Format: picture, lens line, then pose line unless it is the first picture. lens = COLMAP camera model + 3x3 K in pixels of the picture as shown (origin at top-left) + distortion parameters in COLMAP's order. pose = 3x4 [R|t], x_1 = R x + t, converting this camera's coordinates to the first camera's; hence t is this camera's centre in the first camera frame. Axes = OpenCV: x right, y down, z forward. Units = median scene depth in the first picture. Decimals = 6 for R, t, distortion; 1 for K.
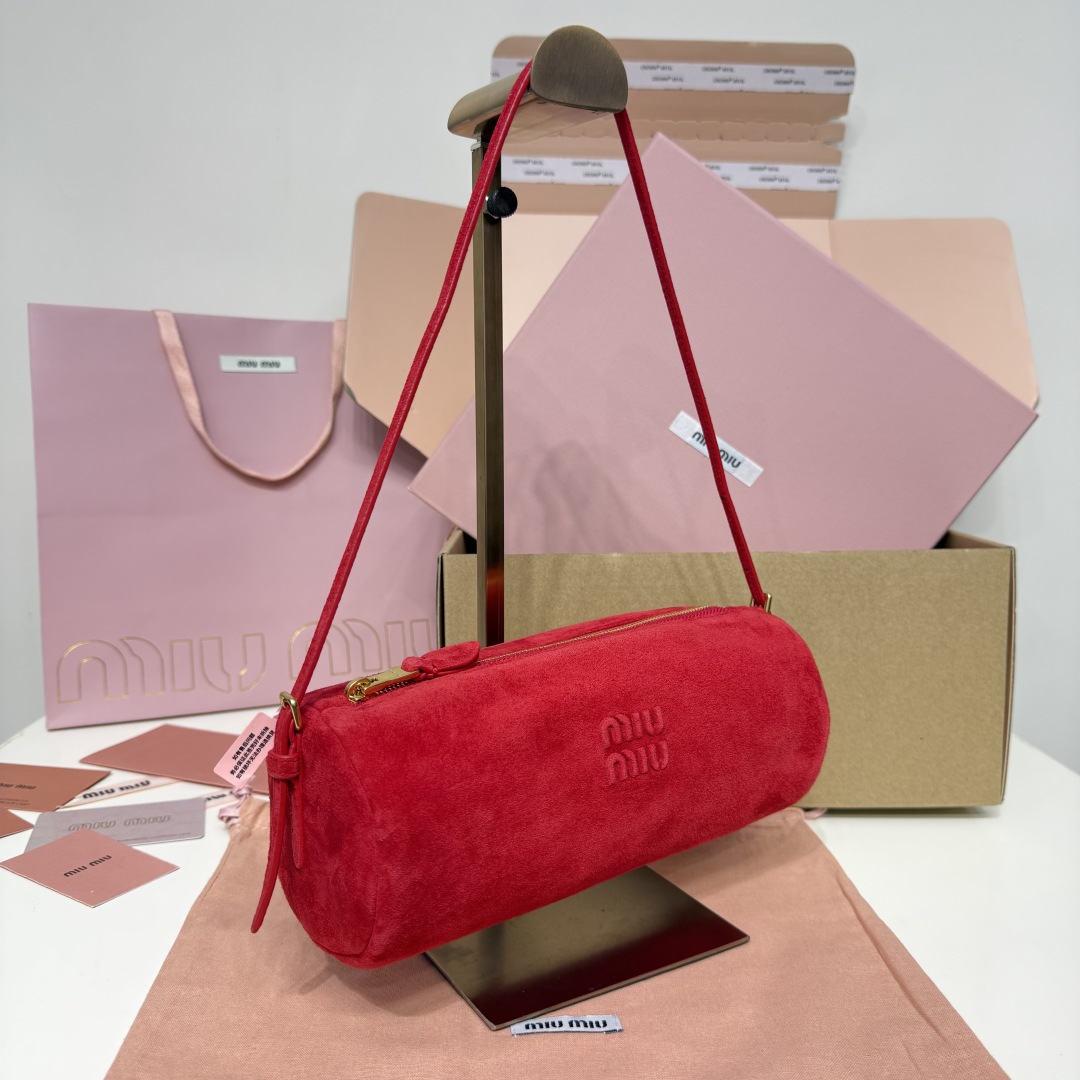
lens RADIAL K [[1051.9, 0, 540.0], [0, 1051.9, 540.0], [0, 0, 1]] dist [0.182544, -0.393588]
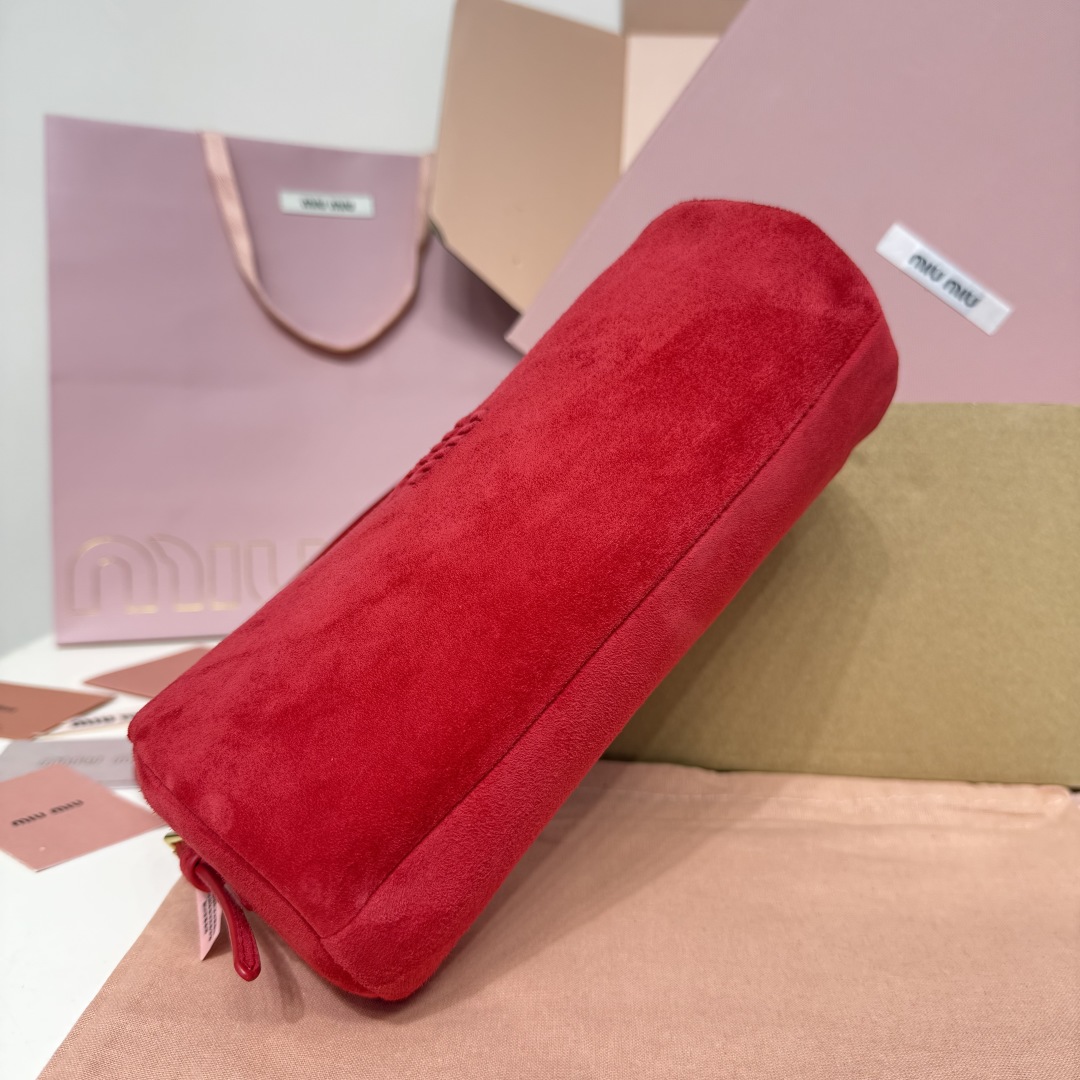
lens RADIAL K [[1074.0, 0, 540.0], [0, 1074.0, 540.0], [0, 0, 1]] dist [0.141476, -0.410647]
pose [[0.994628, 0.027735, -0.099731, -0.021987], [-0.025400, 0.999374, 0.024608, 0.072578], [0.100352, -0.021943, 0.994710, 0.241909]]
